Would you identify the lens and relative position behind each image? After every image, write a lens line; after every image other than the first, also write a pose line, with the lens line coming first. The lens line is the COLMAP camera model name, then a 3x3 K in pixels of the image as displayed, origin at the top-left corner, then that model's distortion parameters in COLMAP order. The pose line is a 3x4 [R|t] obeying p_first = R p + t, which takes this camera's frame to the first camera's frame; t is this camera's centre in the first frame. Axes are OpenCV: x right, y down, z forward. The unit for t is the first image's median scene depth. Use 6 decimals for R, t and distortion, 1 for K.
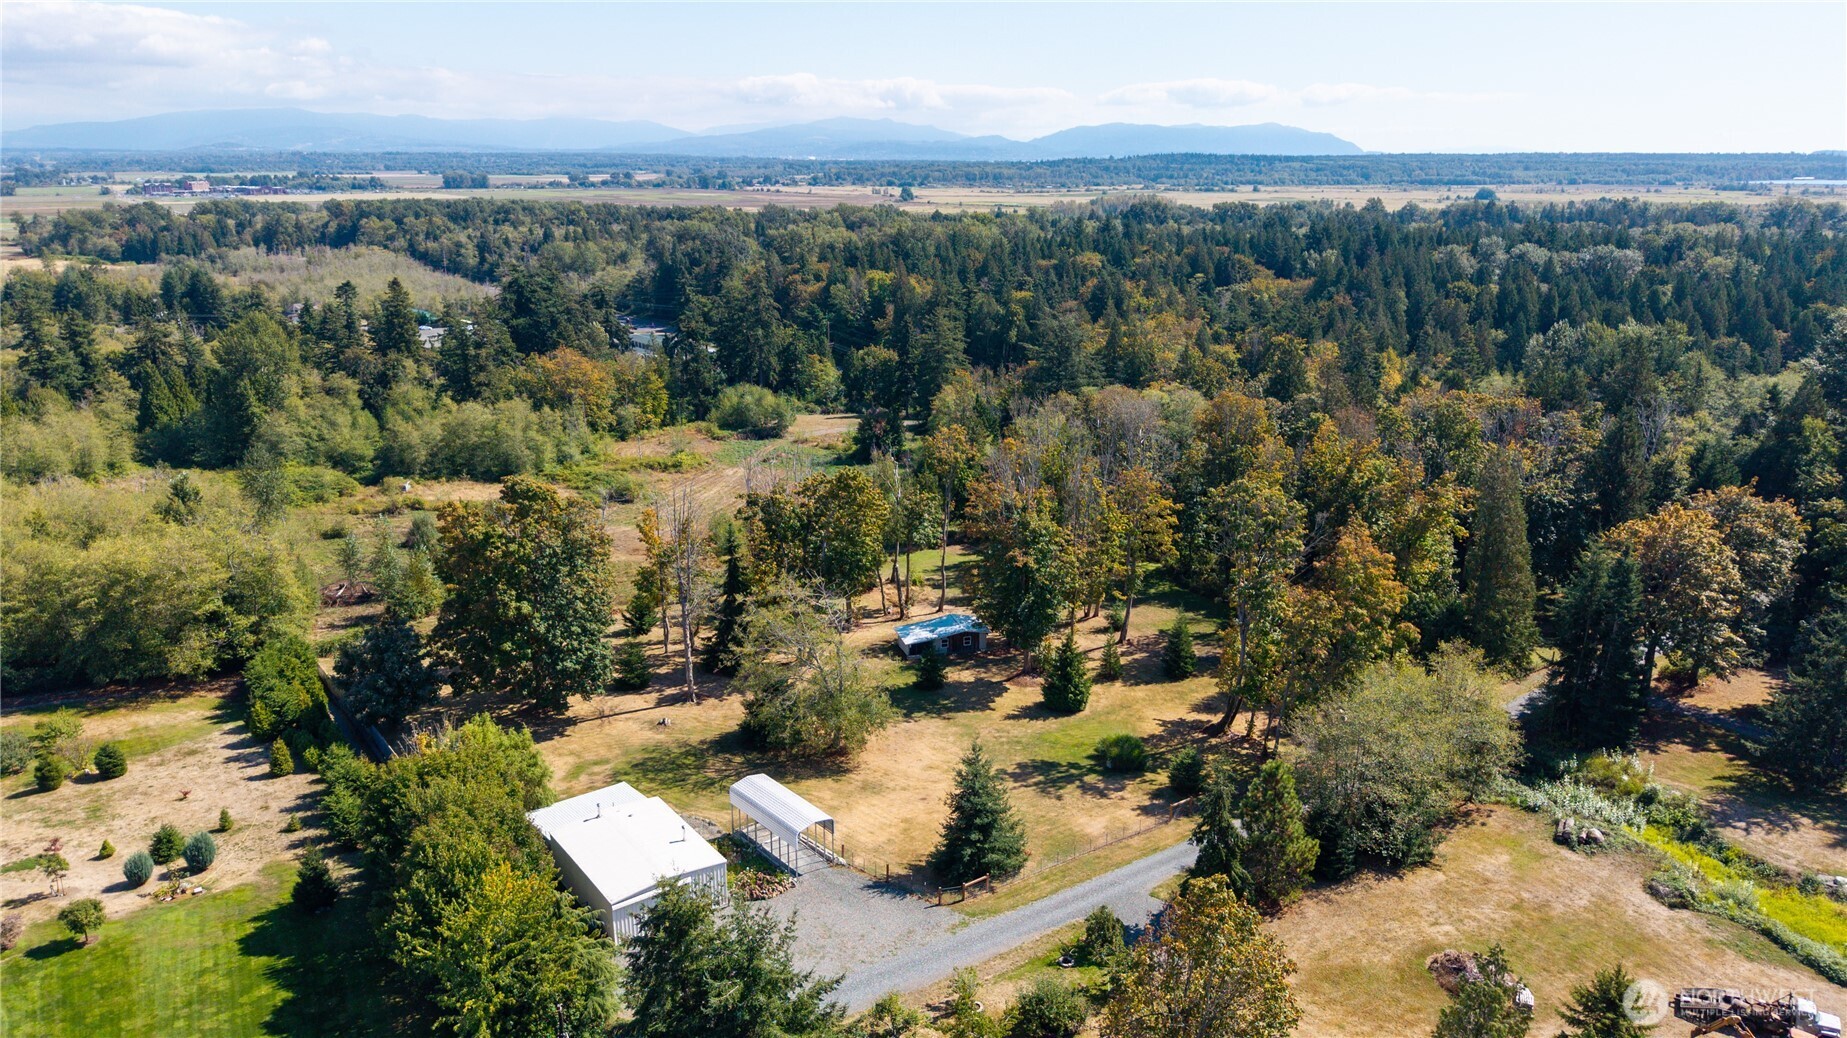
lens RADIAL K [[1242.1, 0, 937.3], [0, 1242.1, 519.9], [0, 0, 1]] dist [0.008028, -0.000864]
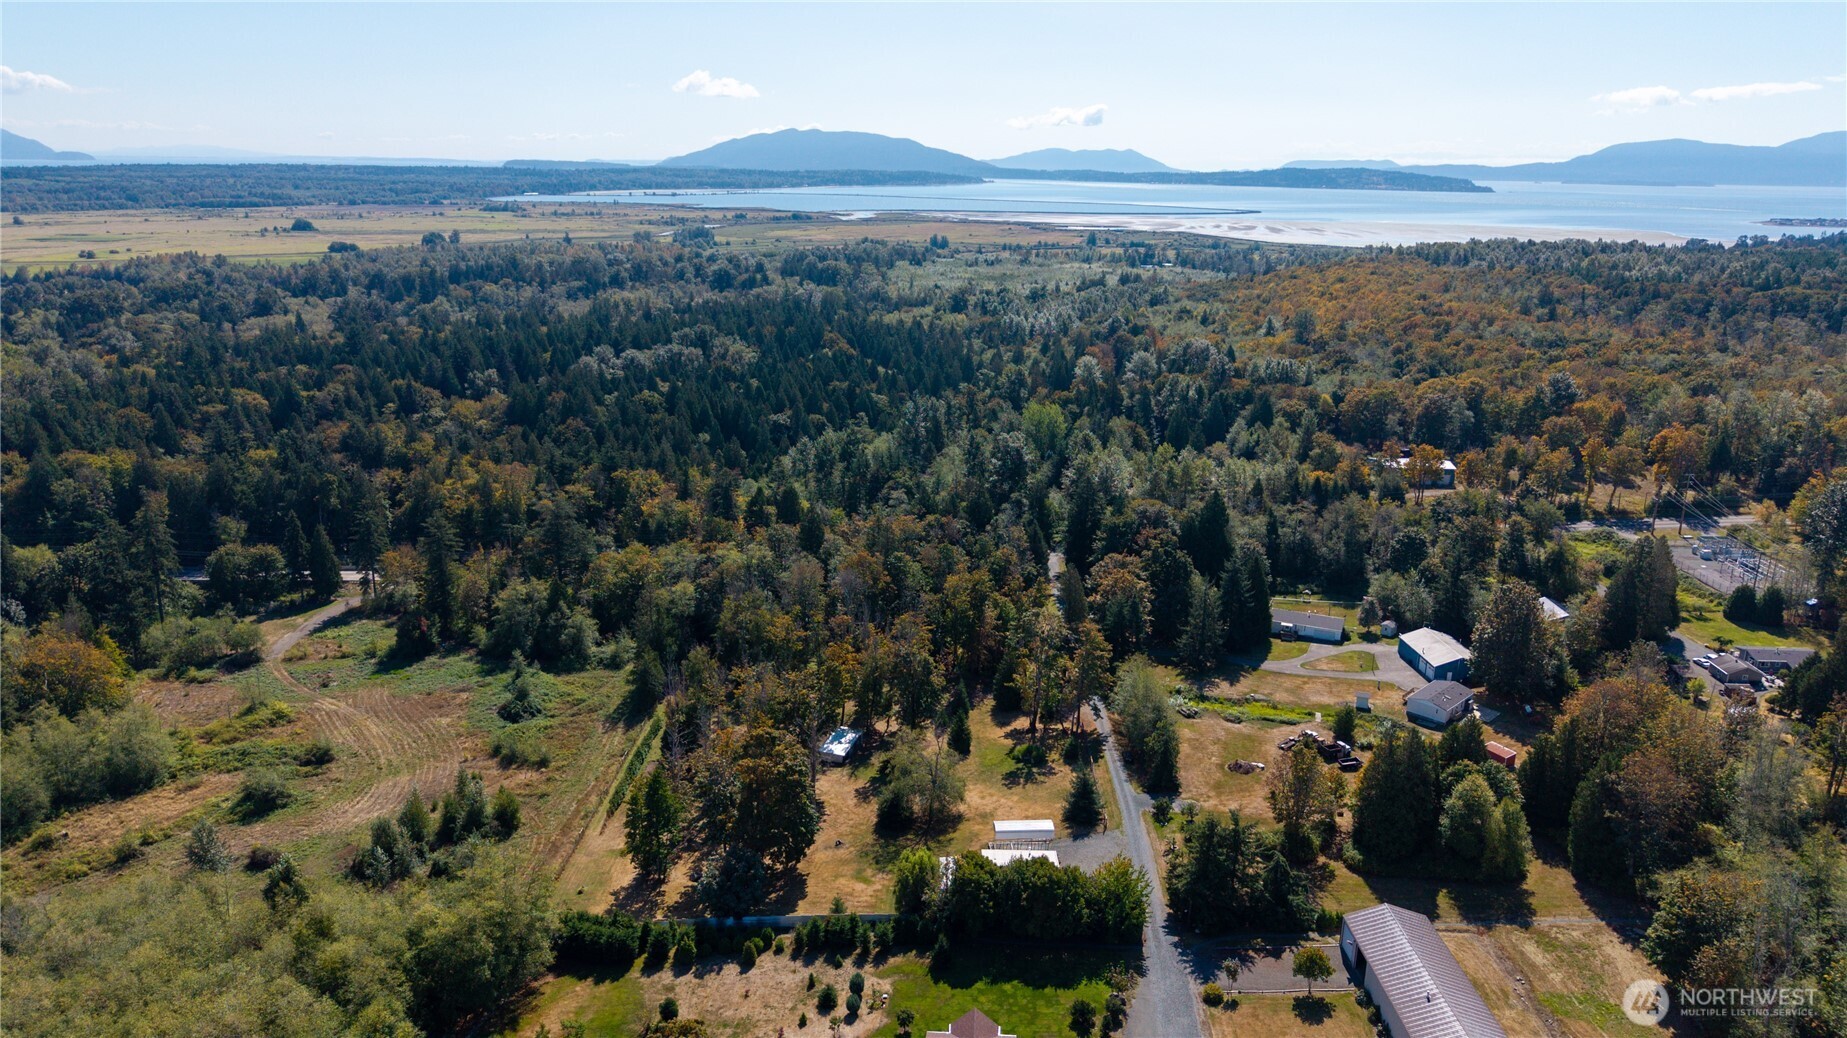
lens RADIAL K [[1242.1, 0, 937.3], [0, 1242.1, 519.9], [0, 0, 1]] dist [0.008028, -0.000864]
pose [[0.598320, -0.211134, 0.772939, -1.386068], [0.209158, 0.972368, 0.103703, -0.413793], [-0.773476, 0.099619, 0.625948, -0.180264]]
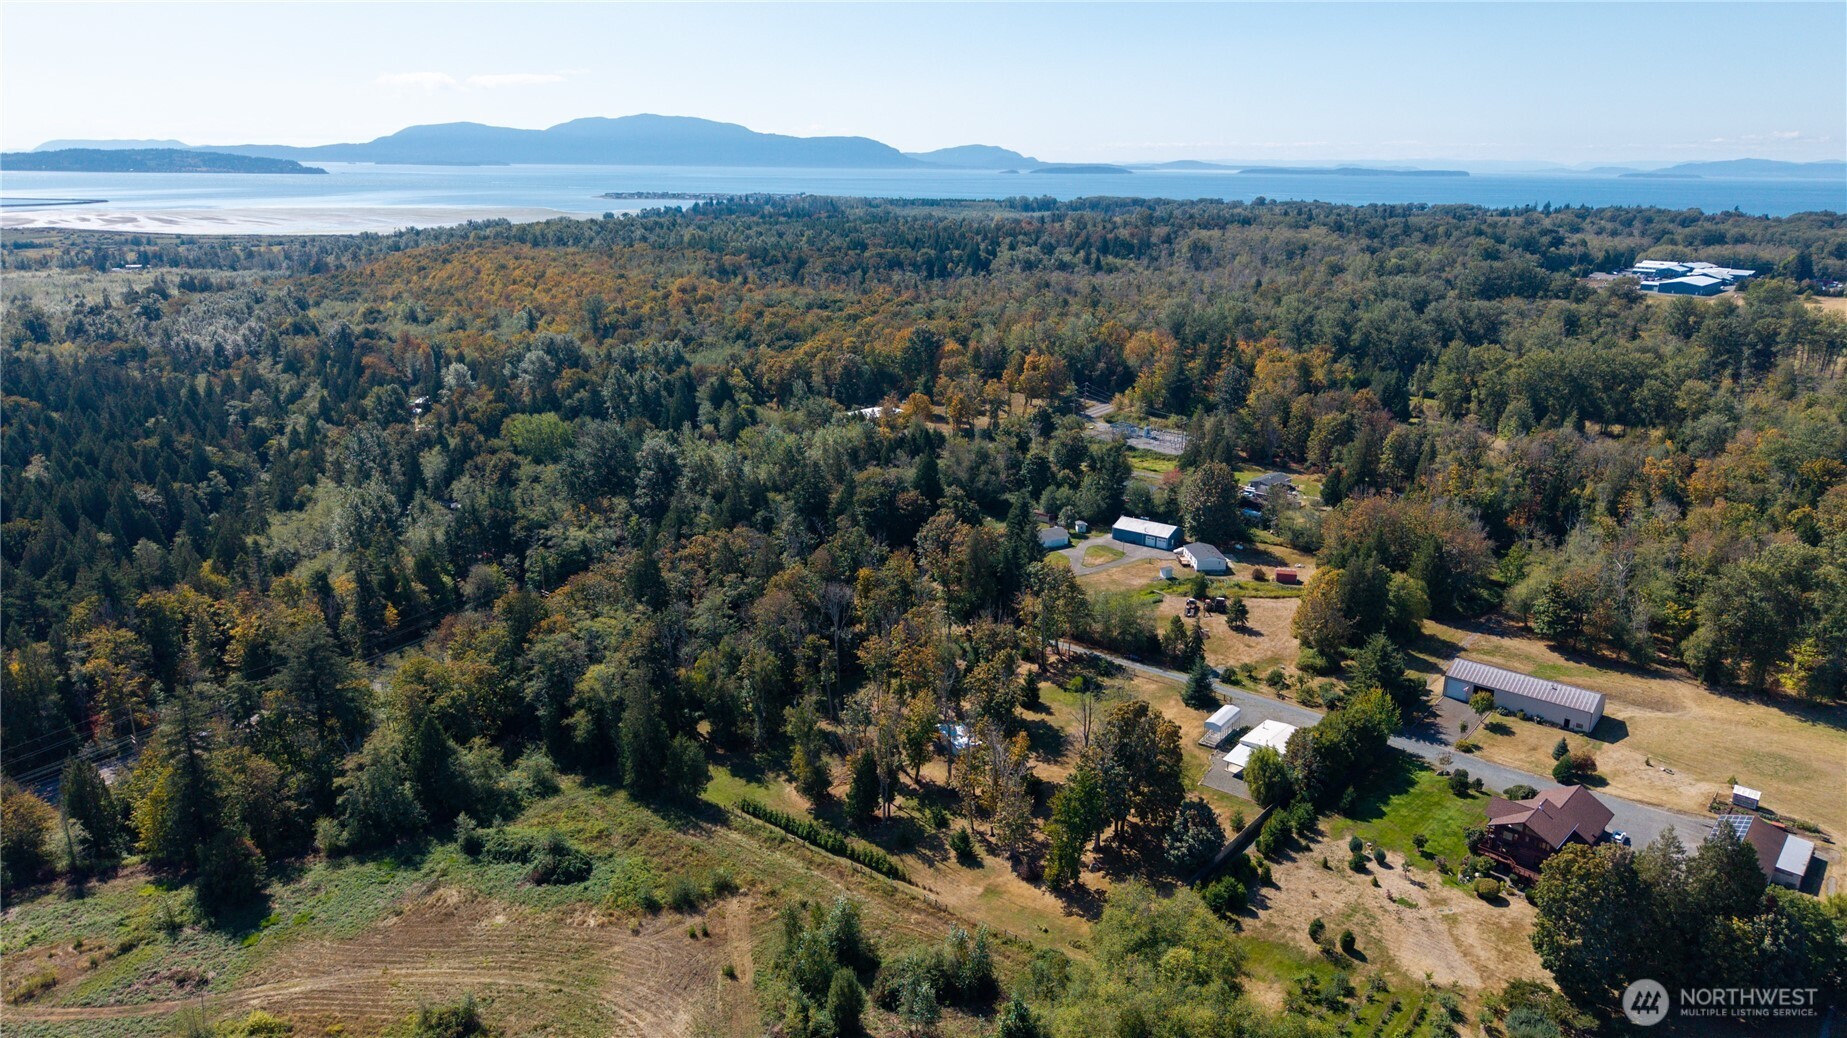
lens RADIAL K [[1242.1, 0, 937.3], [0, 1242.1, 519.9], [0, 0, 1]] dist [0.008028, -0.000864]
pose [[-0.234759, -0.271374, 0.933405, -1.803577], [0.260768, 0.907461, 0.329416, -0.899014], [-0.936423, 0.320735, -0.142269, 1.494996]]
